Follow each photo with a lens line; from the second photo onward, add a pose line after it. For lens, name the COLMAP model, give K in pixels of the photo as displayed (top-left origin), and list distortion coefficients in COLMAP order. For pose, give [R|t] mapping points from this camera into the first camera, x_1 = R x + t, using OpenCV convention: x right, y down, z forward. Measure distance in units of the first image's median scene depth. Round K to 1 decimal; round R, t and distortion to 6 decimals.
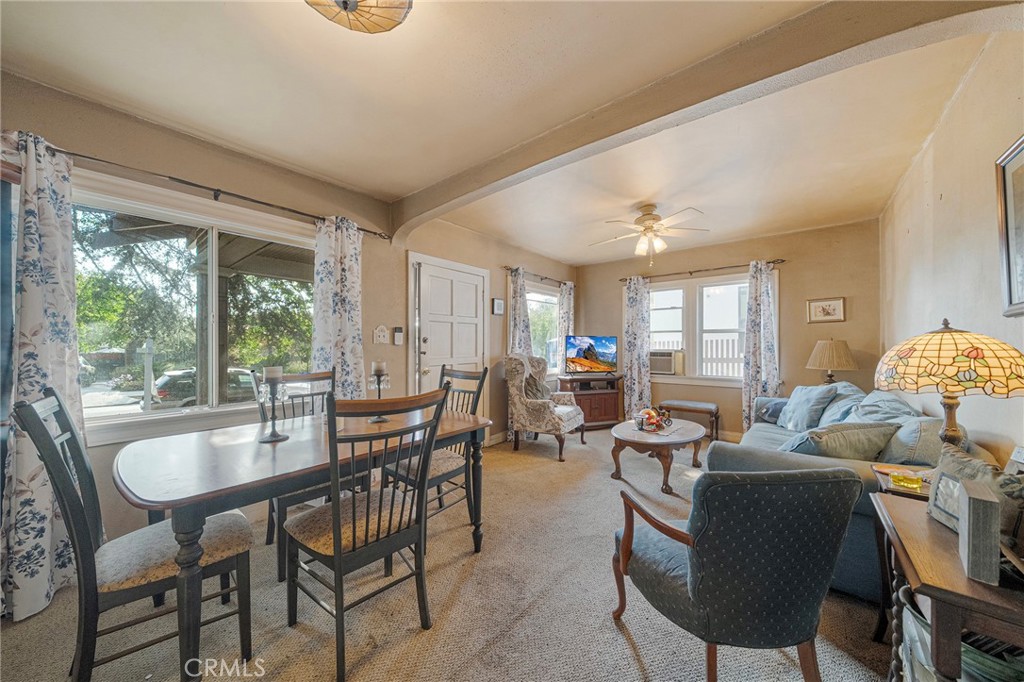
lens RADIAL K [[360.8, 0, 510.8], [0, 360.8, 344.9], [0, 0, 1]] dist [0.000059, -0.000015]
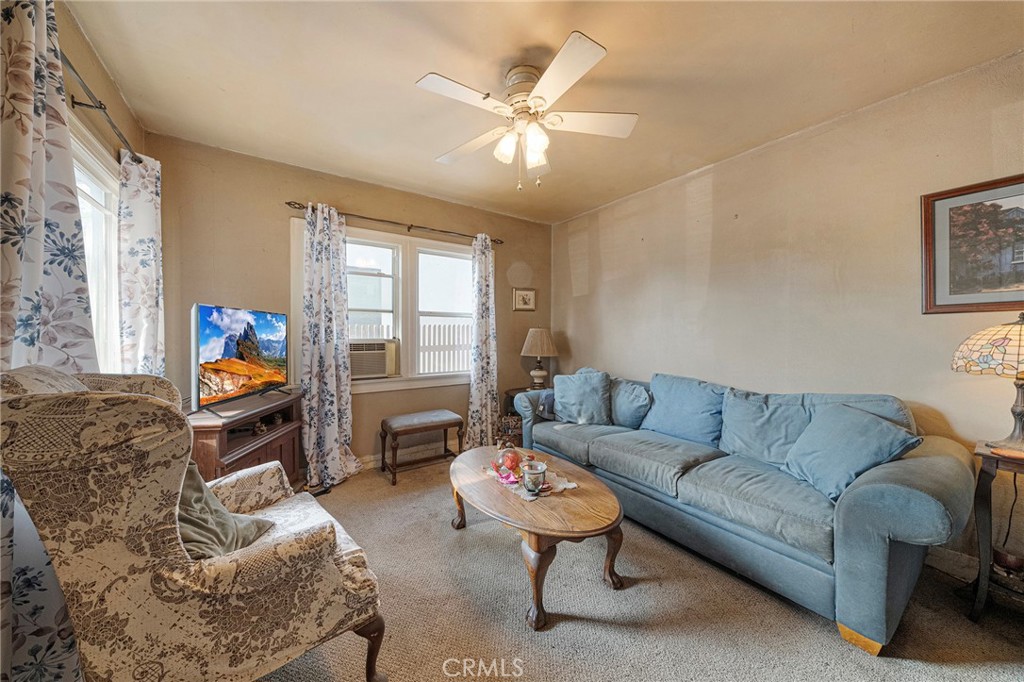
lens RADIAL K [[350.8, 0, 517.0], [0, 350.8, 338.7], [0, 0, 1]] dist [-0.000793, -0.000123]
pose [[0.277031, -0.015013, 0.960744, -0.100098], [-0.005140, 0.999840, 0.017106, 0.000695], [-0.960847, -0.009677, 0.276909, 0.662065]]
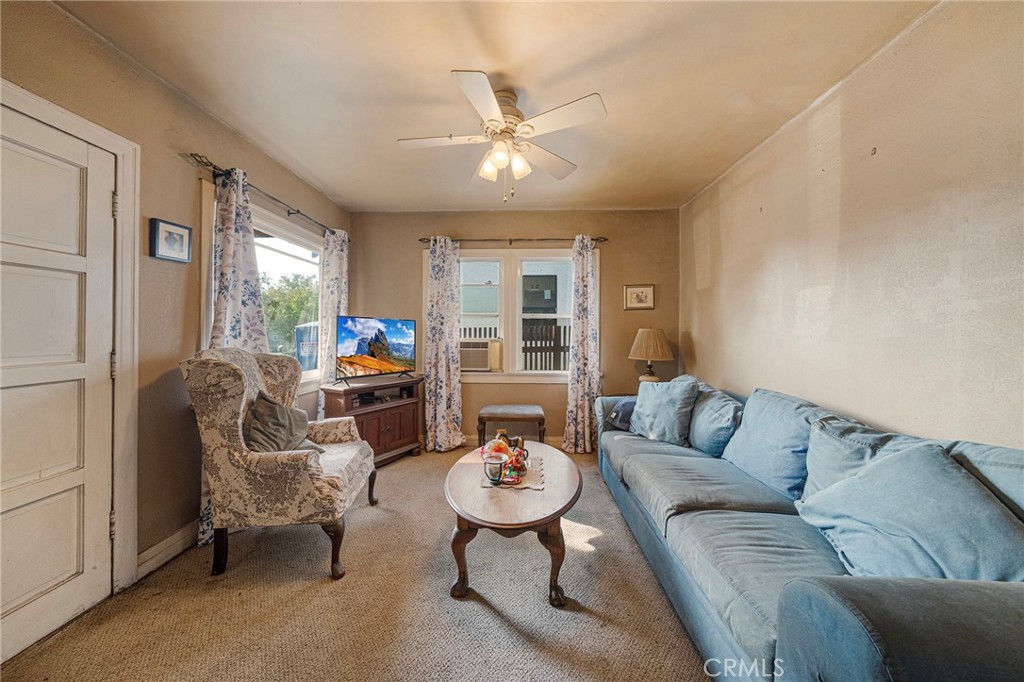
lens RADIAL K [[358.5, 0, 511.4], [0, 358.5, 331.7], [0, 0, 1]] dist [-0.000971, -0.000114]
pose [[0.797720, 0.006009, 0.602999, 0.030975], [-0.005342, 0.999982, -0.002899, 0.000246], [-0.603005, -0.000908, 0.797737, 0.403172]]
